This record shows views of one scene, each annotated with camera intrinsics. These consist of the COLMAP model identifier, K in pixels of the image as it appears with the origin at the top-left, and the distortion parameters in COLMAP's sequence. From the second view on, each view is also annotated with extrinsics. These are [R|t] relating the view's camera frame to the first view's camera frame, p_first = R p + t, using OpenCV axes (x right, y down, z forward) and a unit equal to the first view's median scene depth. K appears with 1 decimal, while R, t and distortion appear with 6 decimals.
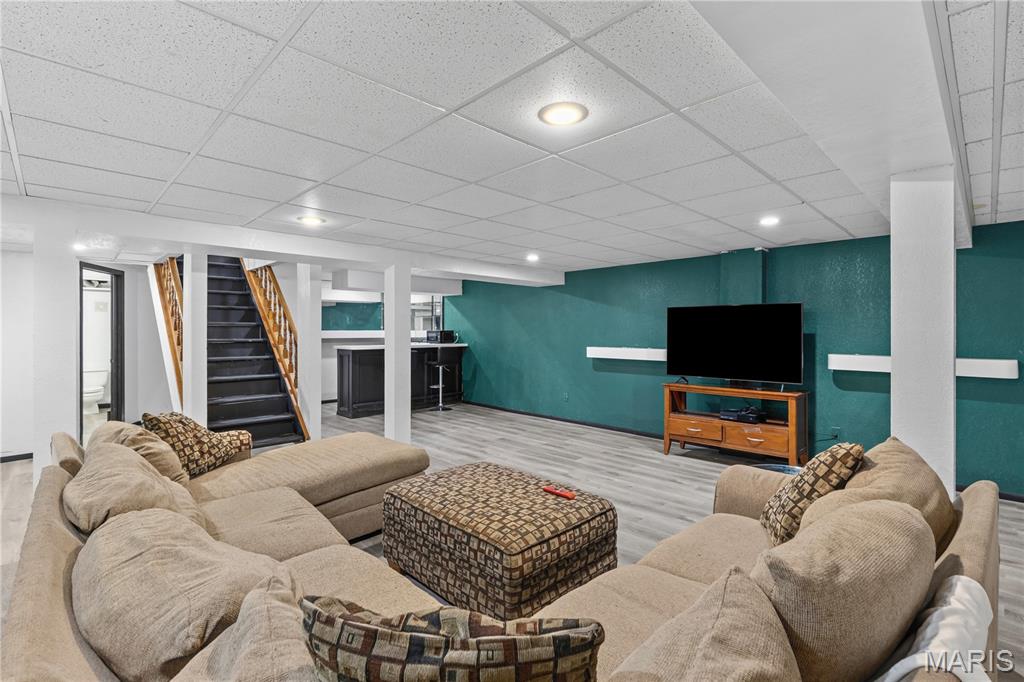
lens RADIAL K [[469.5, 0, 510.4], [0, 469.5, 337.3], [0, 0, 1]] dist [0.000280, -0.001557]
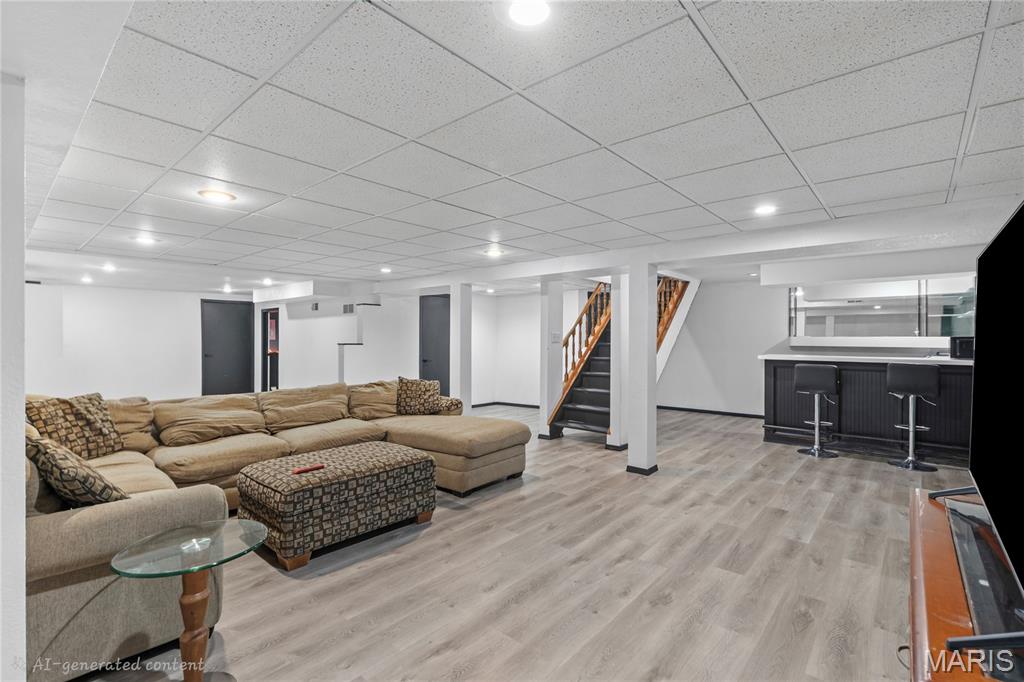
lens RADIAL K [[469.5, 0, 513.3], [0, 469.5, 340.5], [0, 0, 1]] dist [0.000280, -0.001557]
pose [[0.090140, 0.002324, -0.995926, 0.643156], [-0.016115, 0.999870, 0.000875, -0.002204], [0.995799, 0.015970, 0.090166, 0.677107]]
